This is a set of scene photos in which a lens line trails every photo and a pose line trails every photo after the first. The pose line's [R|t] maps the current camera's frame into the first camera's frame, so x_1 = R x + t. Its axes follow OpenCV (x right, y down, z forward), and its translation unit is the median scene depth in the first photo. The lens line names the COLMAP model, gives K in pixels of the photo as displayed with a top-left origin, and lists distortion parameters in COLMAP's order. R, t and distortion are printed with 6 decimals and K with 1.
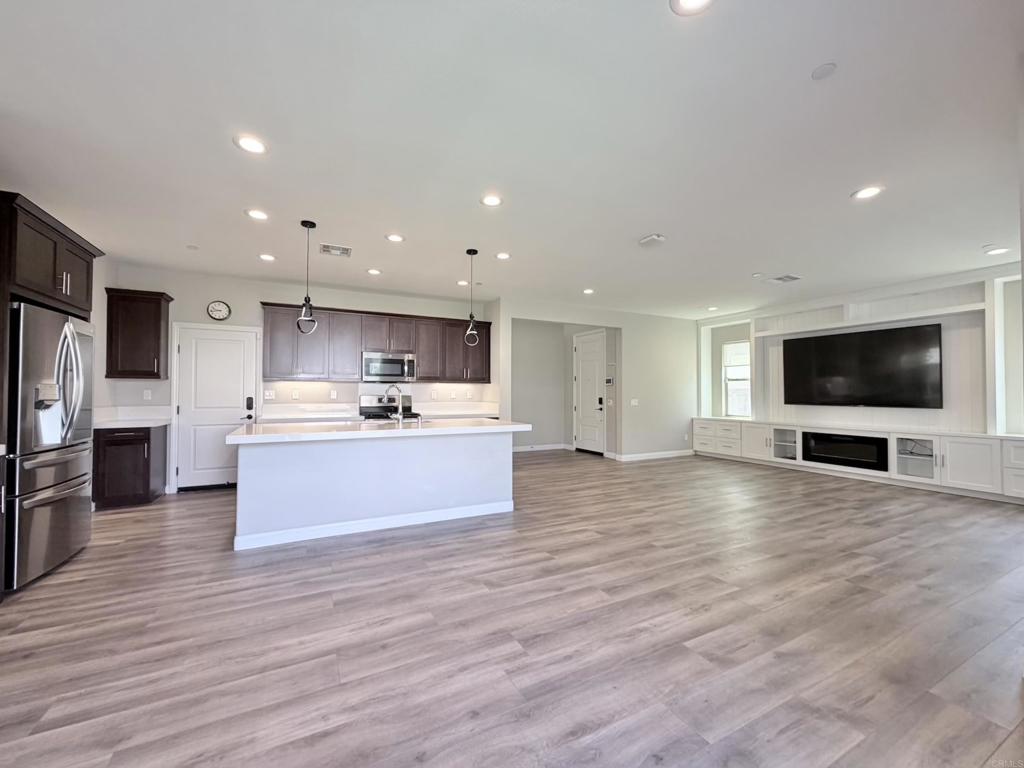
lens RADIAL K [[408.5, 0, 508.1], [0, 408.5, 385.4], [0, 0, 1]] dist [0.001001, 0.000150]
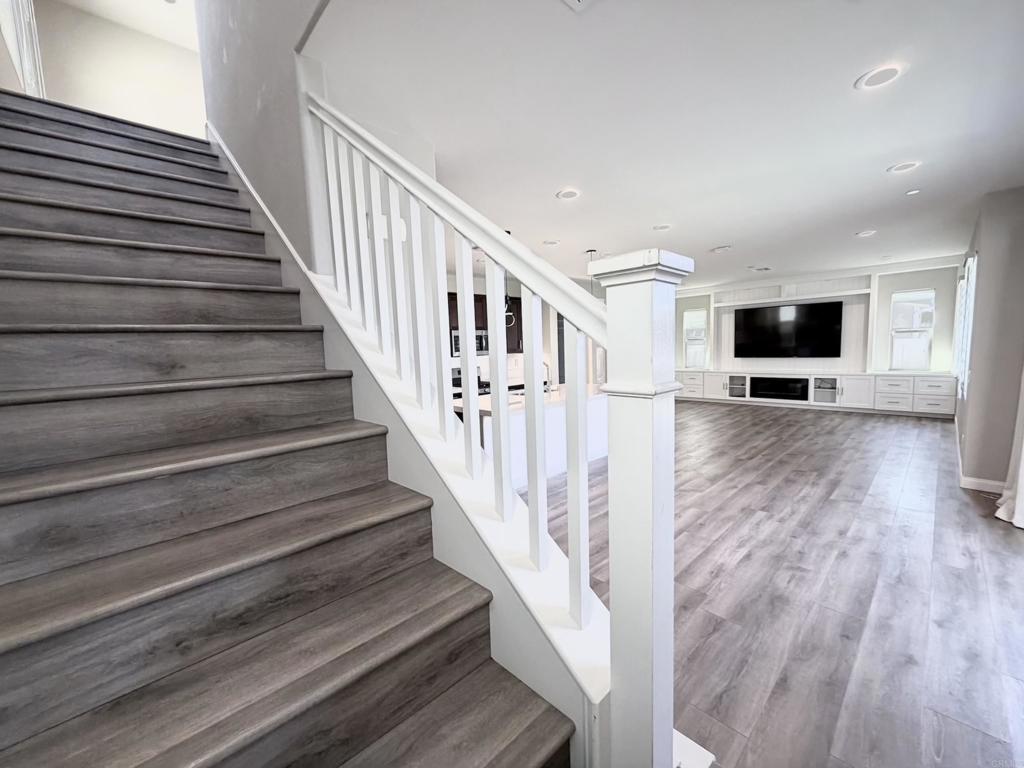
lens RADIAL K [[408.5, 0, 508.1], [0, 408.5, 385.4], [0, 0, 1]] dist [0.001001, 0.000150]
pose [[0.959524, -0.065951, 0.273797, -0.621822], [0.035201, 0.992655, 0.115742, -0.066700], [-0.279419, -0.101420, 0.954798, -0.141028]]
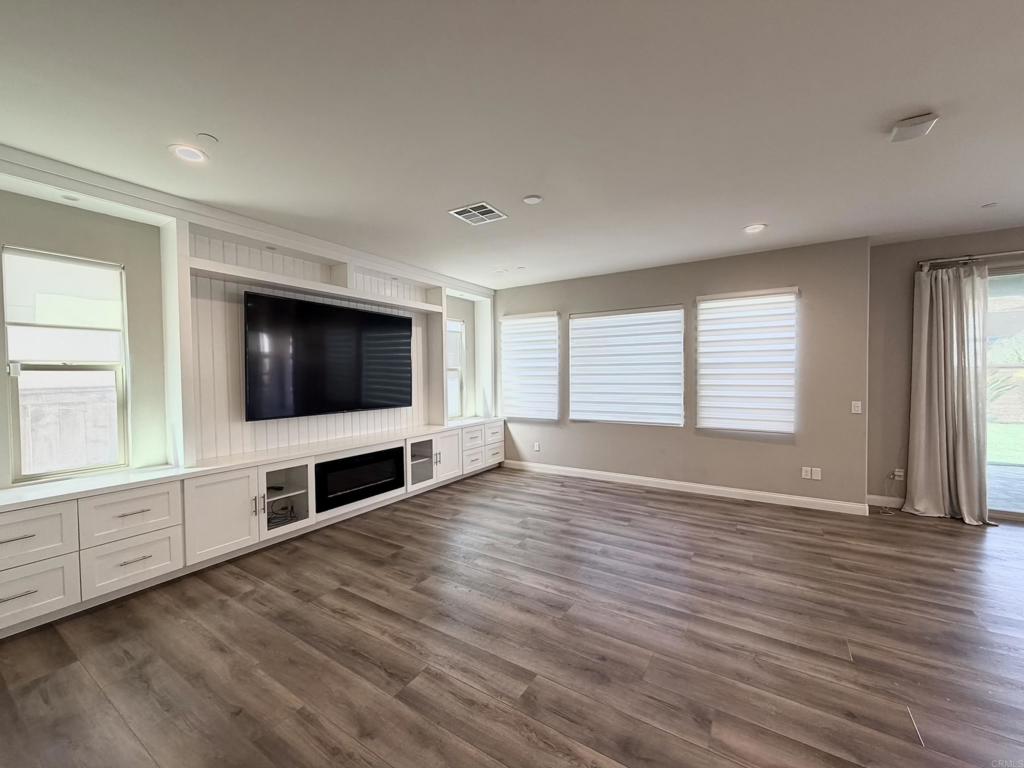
lens RADIAL K [[408.5, 0, 508.1], [0, 408.5, 385.4], [0, 0, 1]] dist [0.001001, 0.000150]
pose [[-0.507604, -0.023007, 0.861283, 0.120962], [-0.007820, 0.999725, 0.022096, -0.017471], [-0.861555, 0.004481, -0.507644, 1.433664]]
